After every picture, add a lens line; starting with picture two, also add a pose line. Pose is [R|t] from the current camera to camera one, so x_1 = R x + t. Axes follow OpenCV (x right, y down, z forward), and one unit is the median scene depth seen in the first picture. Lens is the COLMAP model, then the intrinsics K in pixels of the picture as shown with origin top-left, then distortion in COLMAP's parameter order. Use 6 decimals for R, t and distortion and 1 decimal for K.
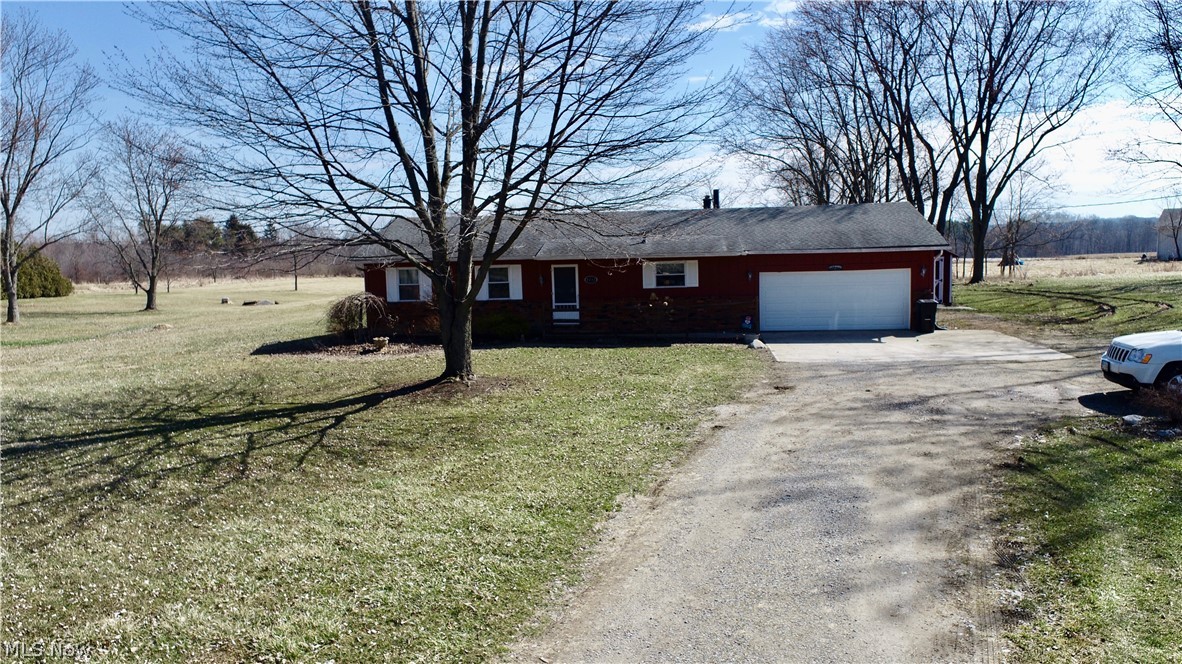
lens RADIAL K [[793.1, 0, 591.0], [0, 793.1, 332.0], [0, 0, 1]] dist [-0.002322, -0.003912]
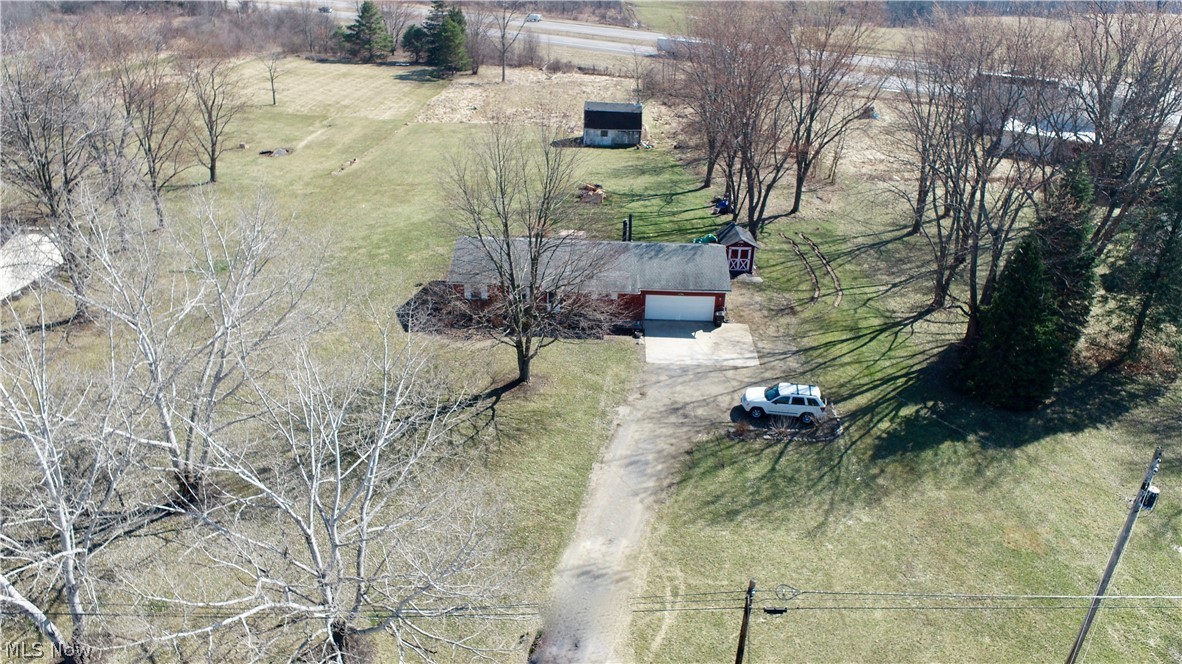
lens RADIAL K [[793.1, 0, 591.0], [0, 793.1, 332.0], [0, 0, 1]] dist [-0.002322, -0.003912]
pose [[0.994048, 0.010895, 0.108397, -0.168496], [-0.047446, 0.938963, 0.340730, -0.720730], [-0.098069, -0.343845, 0.933891, -1.036944]]
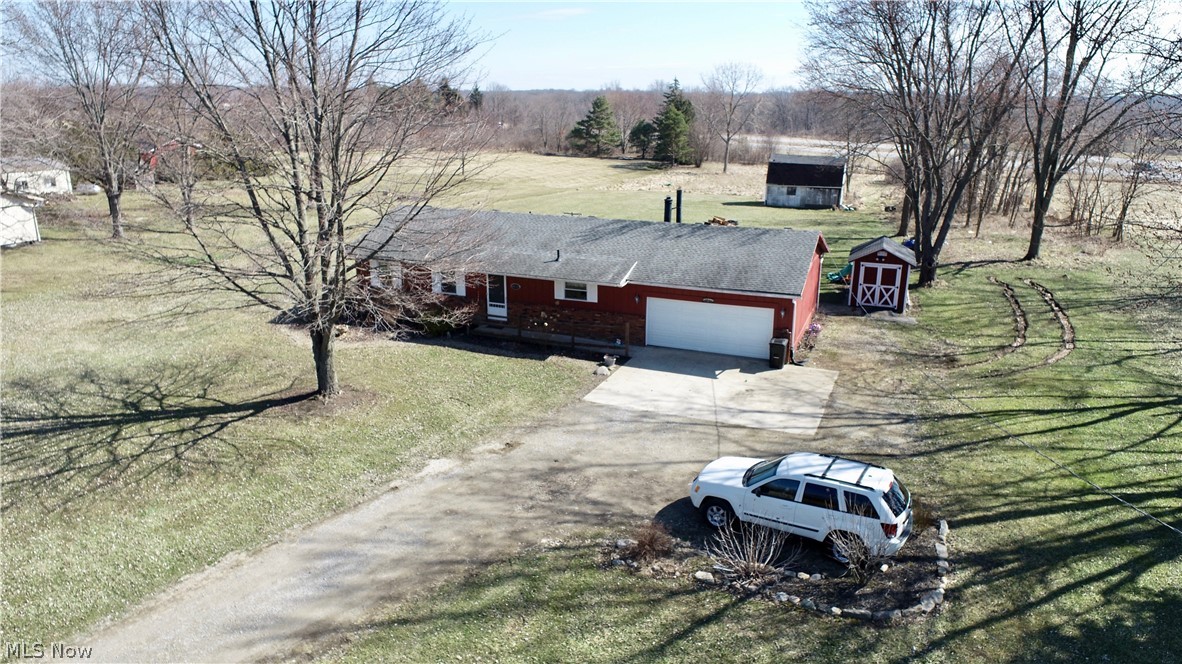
lens RADIAL K [[793.1, 0, 591.0], [0, 793.1, 332.0], [0, 0, 1]] dist [-0.002322, -0.003912]
pose [[0.963080, 0.110340, -0.245564, 0.440075], [-0.065236, 0.980614, 0.184771, -0.242394], [0.261191, -0.161929, 0.951608, -0.144064]]
